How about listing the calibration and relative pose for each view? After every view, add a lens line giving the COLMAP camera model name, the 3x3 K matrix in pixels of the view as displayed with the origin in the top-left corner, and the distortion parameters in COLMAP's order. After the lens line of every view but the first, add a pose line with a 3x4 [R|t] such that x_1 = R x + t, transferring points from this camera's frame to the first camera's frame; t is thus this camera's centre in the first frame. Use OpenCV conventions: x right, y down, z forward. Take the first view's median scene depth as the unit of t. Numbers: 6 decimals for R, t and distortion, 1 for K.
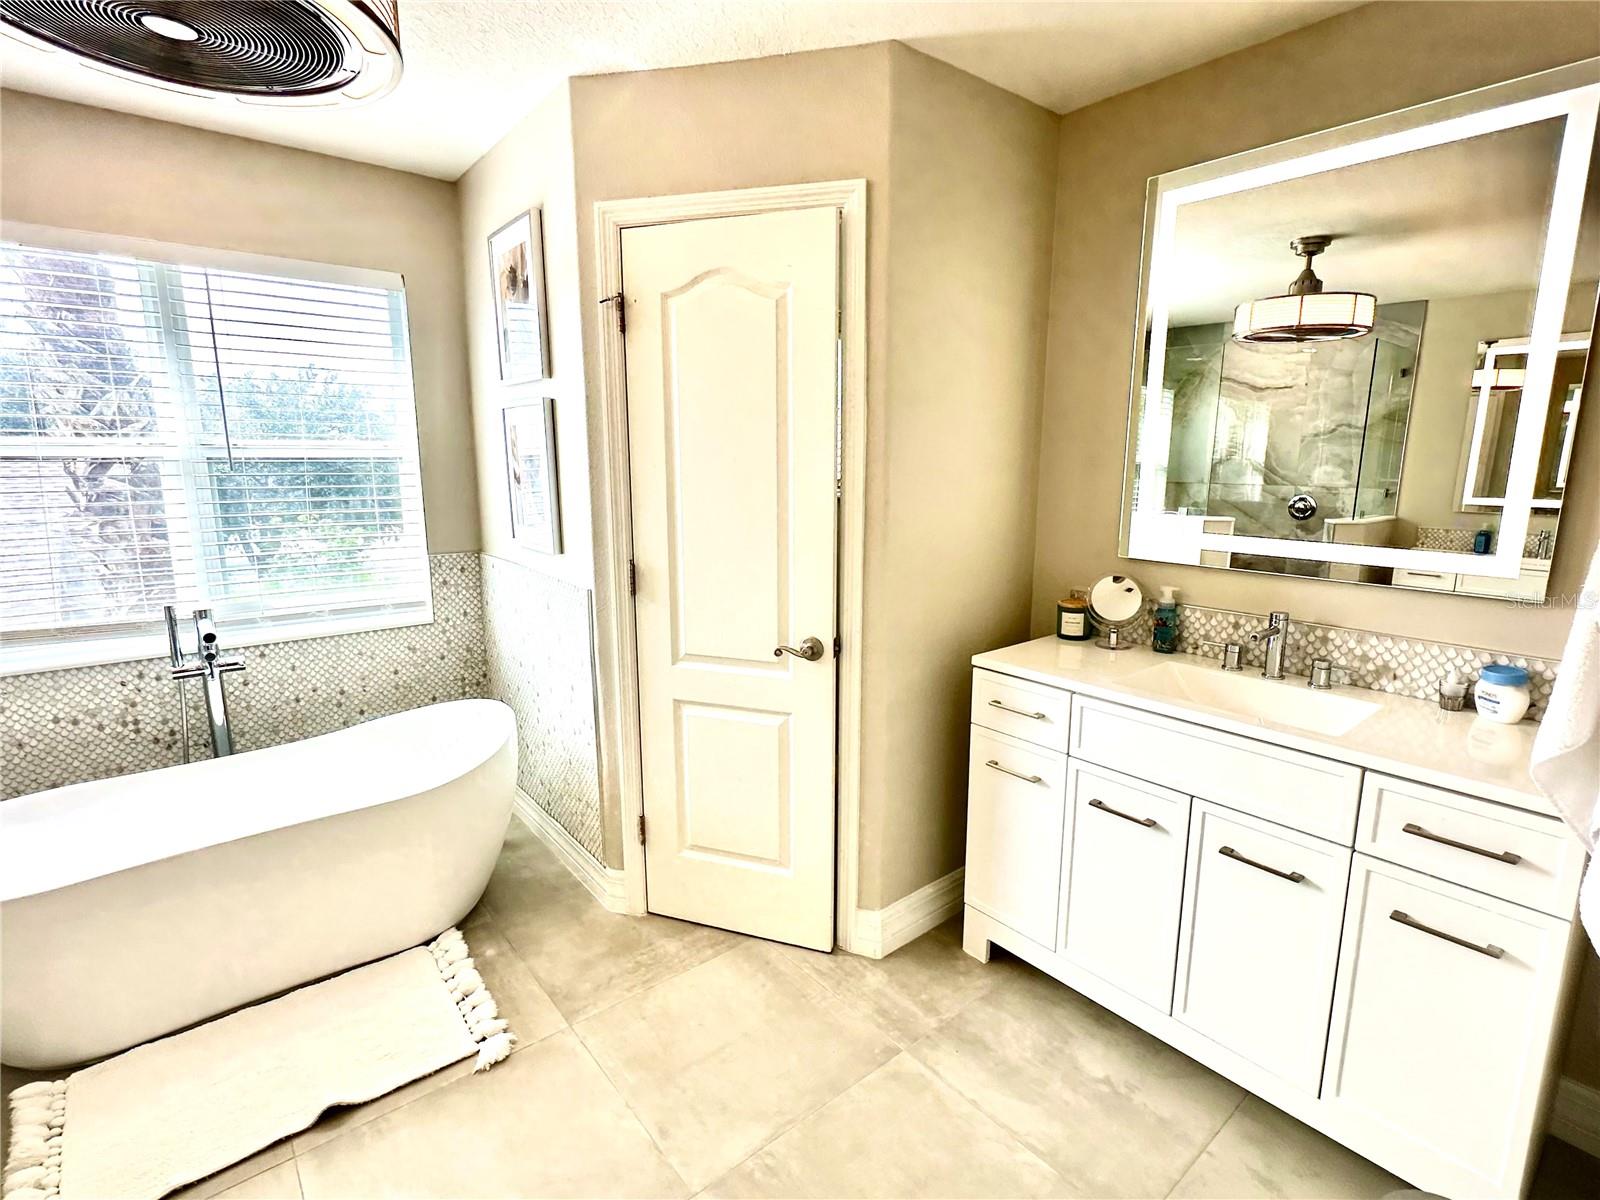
lens RADIAL K [[769.2, 0, 800.0], [0, 769.2, 600.0], [0, 0, 1]] dist [-0.003700, -0.000705]
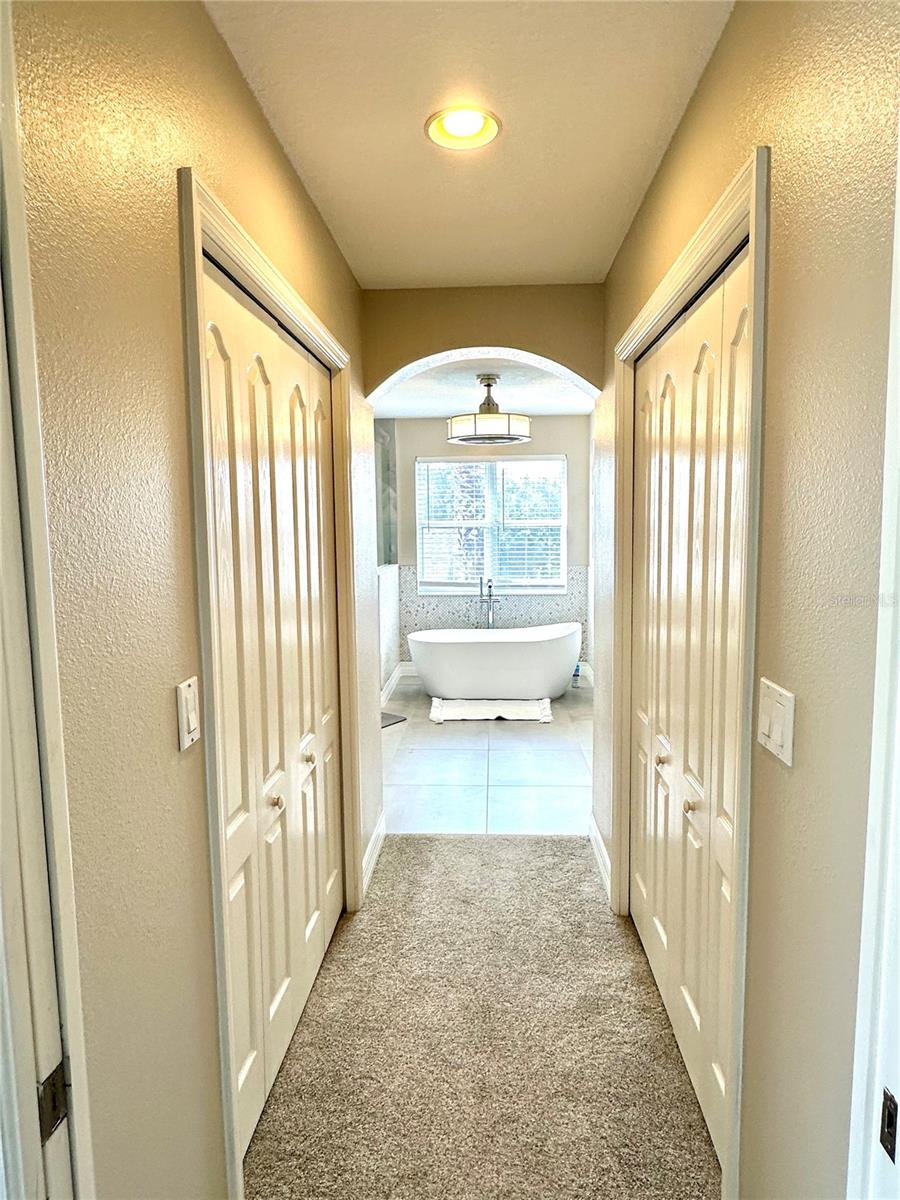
lens RADIAL K [[576.9, 0, 450.0], [0, 576.9, 600.0], [0, 0, 1]] dist [-0.003700, -0.000705]
pose [[0.725184, 0.077034, -0.684232, 0.581563], [-0.109613, 0.993965, -0.004268, 0.111547], [0.679774, 0.078096, 0.729251, -0.656399]]
